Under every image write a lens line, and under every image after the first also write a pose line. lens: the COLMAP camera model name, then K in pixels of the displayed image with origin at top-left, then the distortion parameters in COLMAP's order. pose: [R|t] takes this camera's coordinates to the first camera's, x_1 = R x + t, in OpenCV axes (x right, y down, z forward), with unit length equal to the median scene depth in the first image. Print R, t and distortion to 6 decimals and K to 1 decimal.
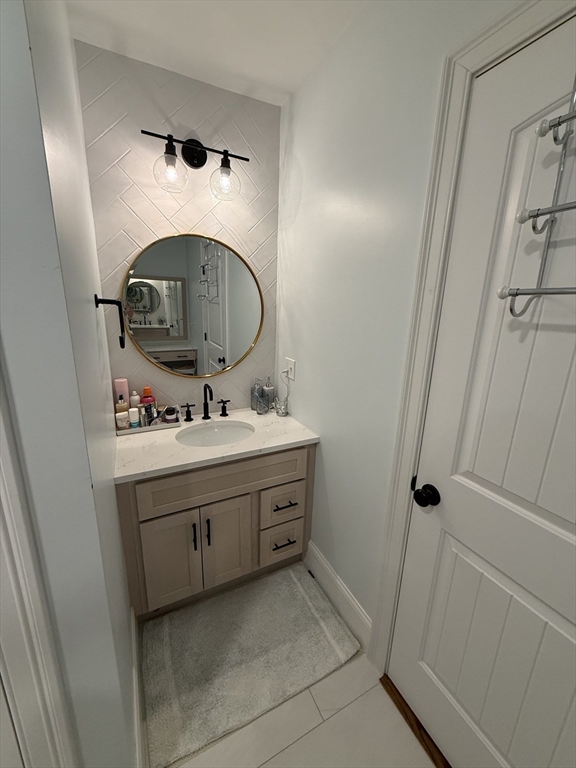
lens RADIAL K [[306.9, 0, 287.9], [0, 306.9, 386.4], [0, 0, 1]] dist [0.012162, -0.000091]
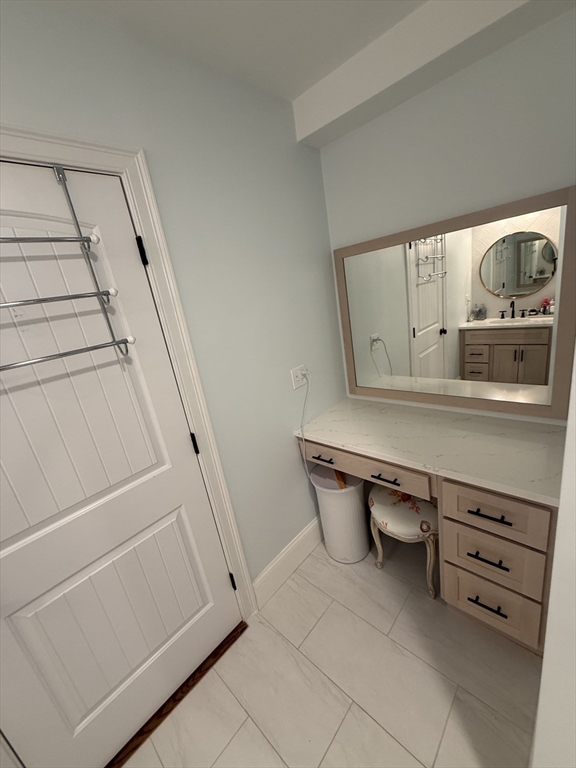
lens RADIAL K [[306.8, 0, 286.6], [0, 306.8, 382.6], [0, 0, 1]] dist [0.002462, 0.000206]
pose [[0.314751, 0.183005, -0.931365, 1.541867], [-0.095704, 0.982355, 0.160682, 0.417626], [0.944337, 0.038561, 0.326711, -1.352143]]
